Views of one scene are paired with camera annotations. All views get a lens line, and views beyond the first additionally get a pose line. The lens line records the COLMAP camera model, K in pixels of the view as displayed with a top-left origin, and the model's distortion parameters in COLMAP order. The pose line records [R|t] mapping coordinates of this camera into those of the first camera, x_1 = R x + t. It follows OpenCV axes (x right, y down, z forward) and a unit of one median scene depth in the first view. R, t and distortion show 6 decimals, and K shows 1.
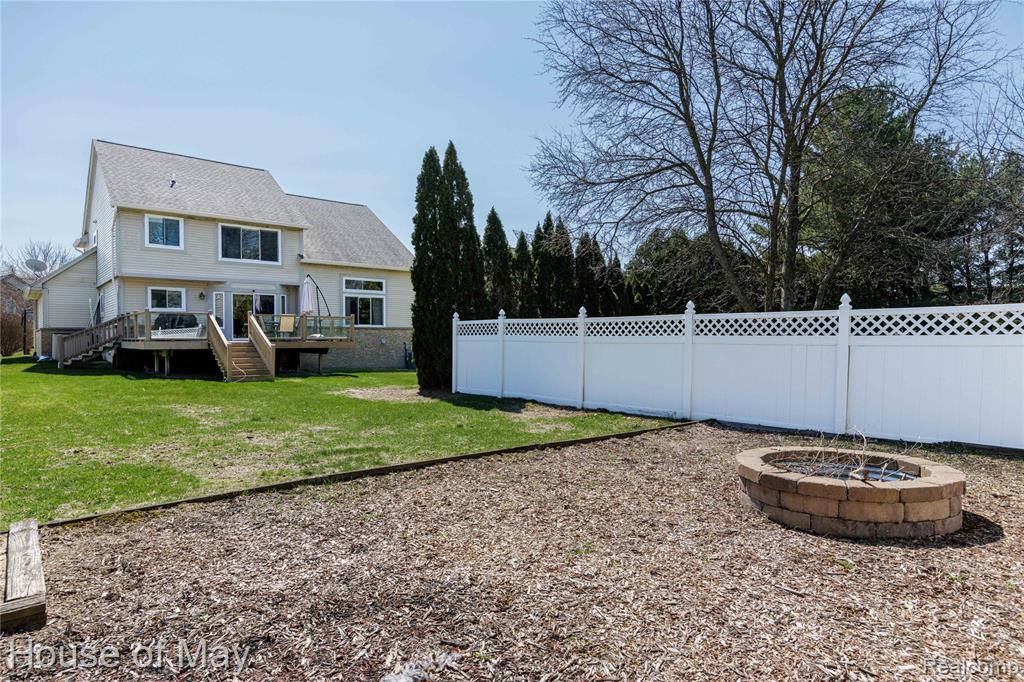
lens RADIAL K [[593.9, 0, 512.0], [0, 593.9, 341.0], [0, 0, 1]] dist [0.006277, 0.000159]
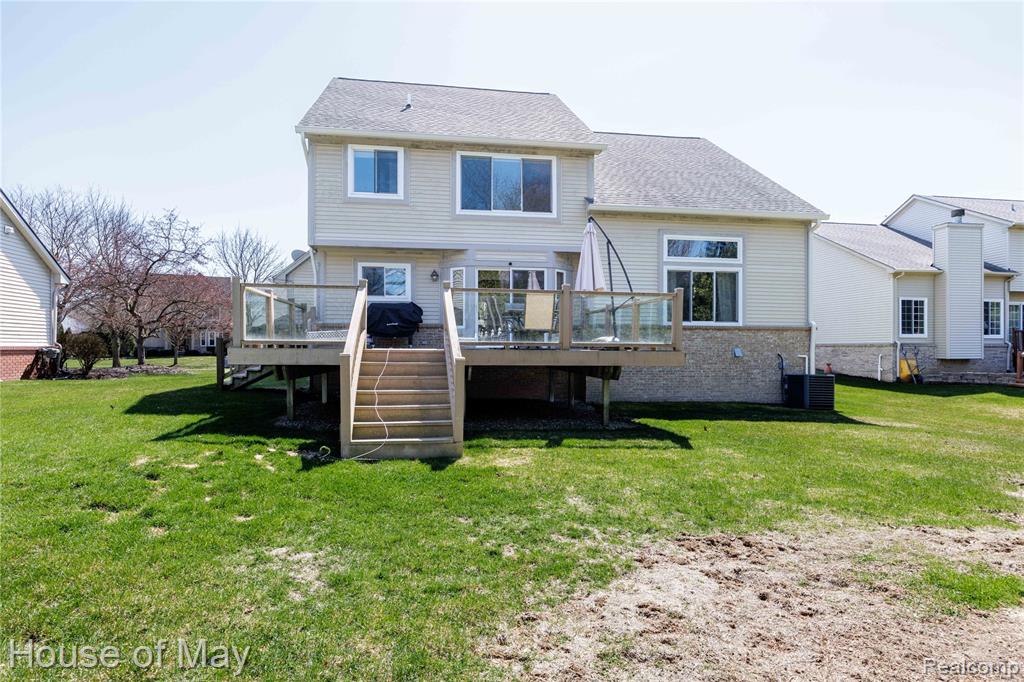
lens RADIAL K [[593.9, 0, 512.0], [0, 593.9, 341.0], [0, 0, 1]] dist [0.006277, 0.000159]
pose [[0.856100, 0.000738, -0.516810, -0.128252], [-0.010103, 0.999832, -0.015309, 0.000625], [0.516712, 0.018328, 0.855963, 0.489922]]
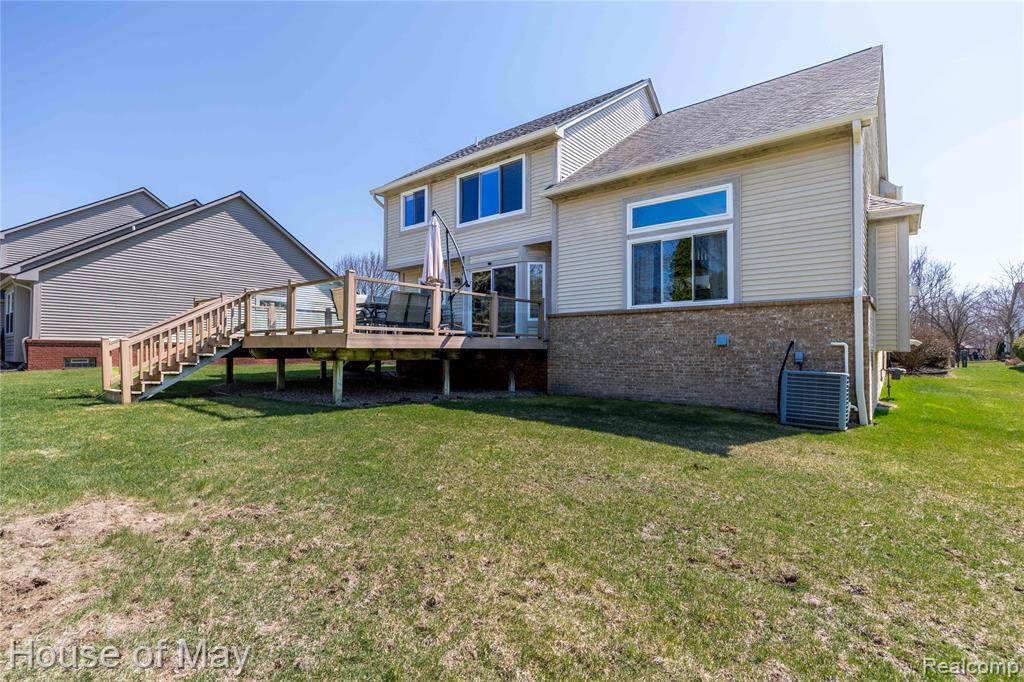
lens RADIAL K [[477.4, 0, 512.0], [0, 477.4, 341.0], [0, 0, 1]] dist [0.000973, 0.000327]
pose [[0.198759, -0.017480, -0.979892, 0.072704], [-0.004754, 0.999812, -0.018800, 0.008847], [0.980037, 0.008395, 0.198639, 0.897690]]
